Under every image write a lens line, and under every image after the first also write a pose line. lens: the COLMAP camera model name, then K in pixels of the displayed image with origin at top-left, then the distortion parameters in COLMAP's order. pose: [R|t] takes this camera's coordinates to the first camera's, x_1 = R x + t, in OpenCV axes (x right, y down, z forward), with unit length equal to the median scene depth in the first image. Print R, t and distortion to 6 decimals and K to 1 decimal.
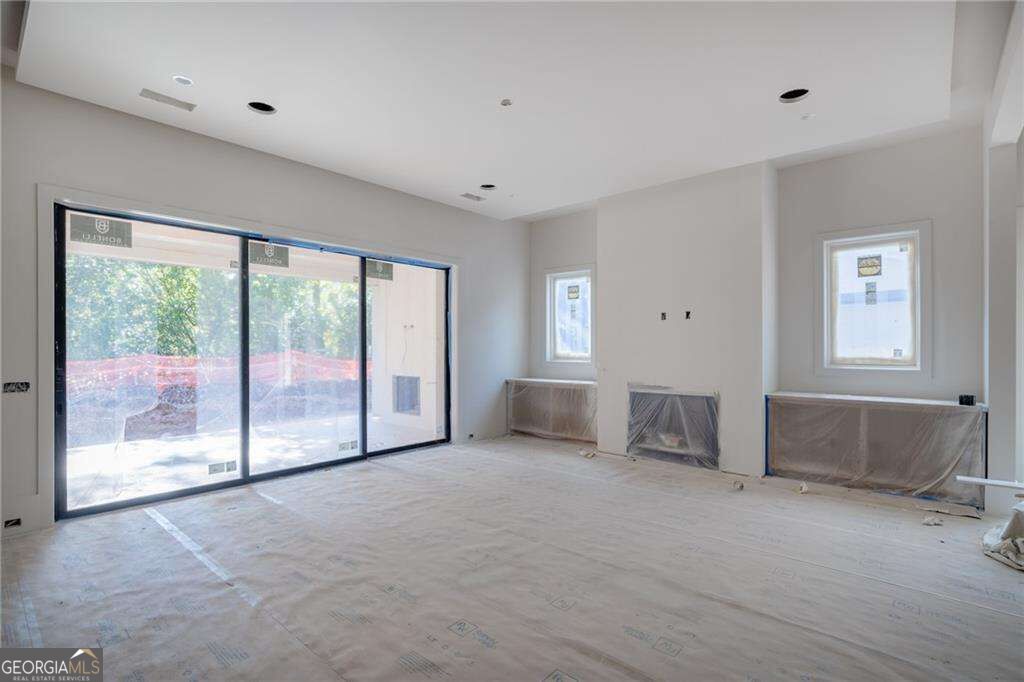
lens RADIAL K [[488.1, 0, 509.1], [0, 488.1, 347.6], [0, 0, 1]] dist [-0.015200, 0.000738]
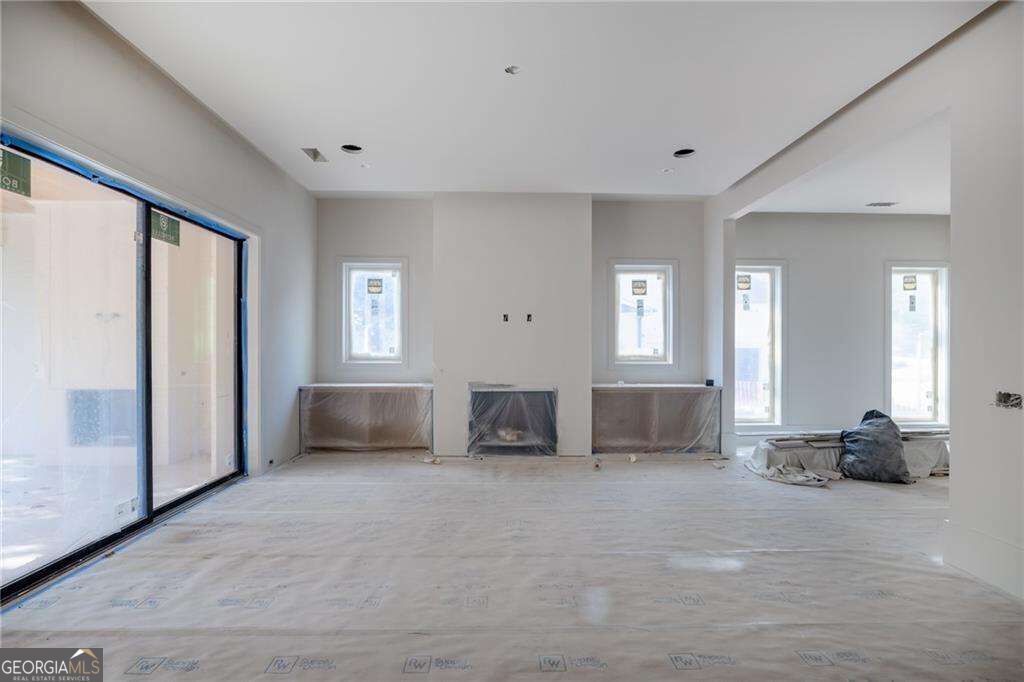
lens RADIAL K [[478.7, 0, 509.6], [0, 478.7, 347.9], [0, 0, 1]] dist [-0.016420, 0.000284]
pose [[0.733586, 0.000745, 0.679596, -0.414137], [-0.002287, 0.999996, 0.001372, -0.000883], [-0.679593, -0.002561, 0.733585, 0.258675]]
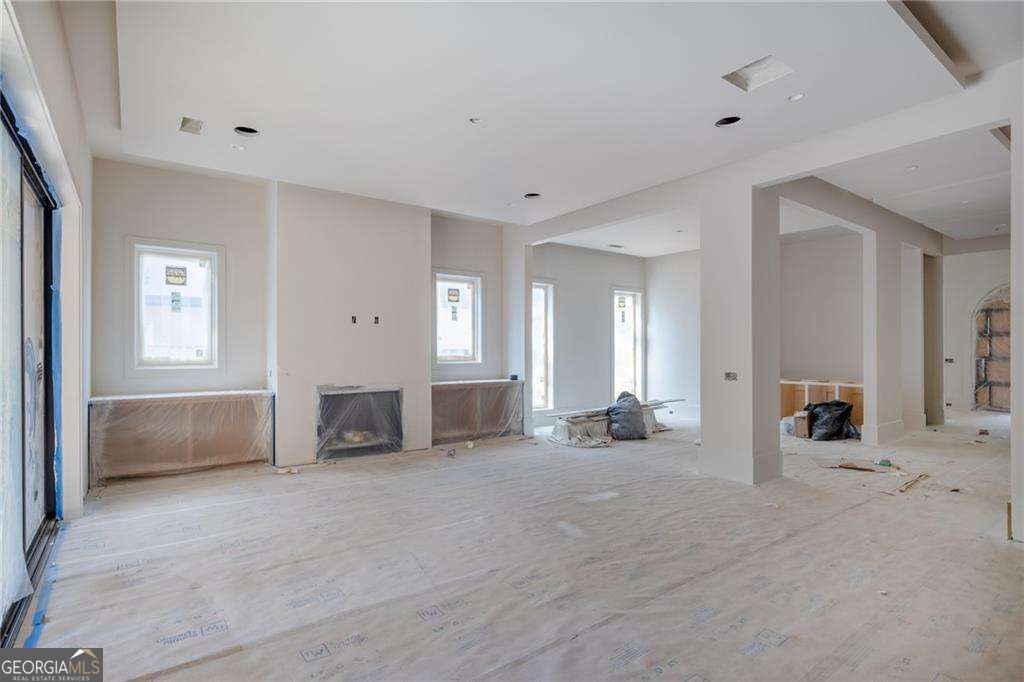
lens RADIAL K [[512.4, 0, 507.0], [0, 512.4, 346.9], [0, 0, 1]] dist [-0.011999, -0.000060]
pose [[0.209978, 0.003028, 0.977701, -0.759863], [0.002048, 0.999992, -0.003537, -0.000693], [-0.977704, 0.002745, 0.209971, 0.486478]]
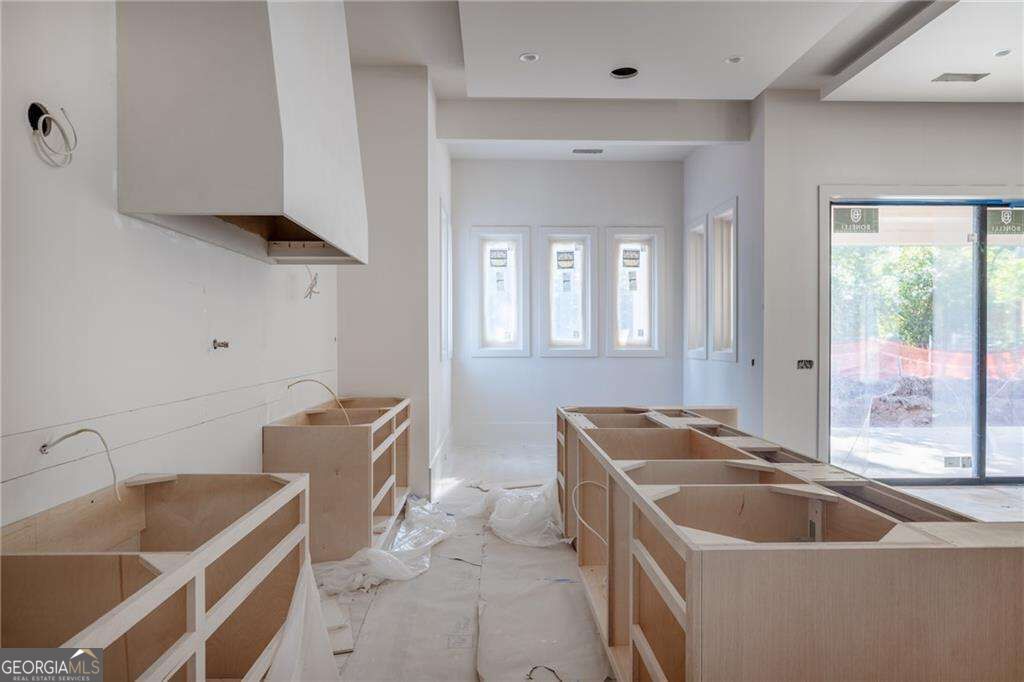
lens RADIAL K [[609.6, 0, 509.4], [0, 609.6, 336.1], [0, 0, 1]] dist [0.001219, 0.000583]
pose [[0.680518, 0.007647, -0.732691, -0.123253], [-0.001570, 0.999958, 0.008978, 0.000497], [0.732730, -0.004959, 0.680502, -0.150699]]
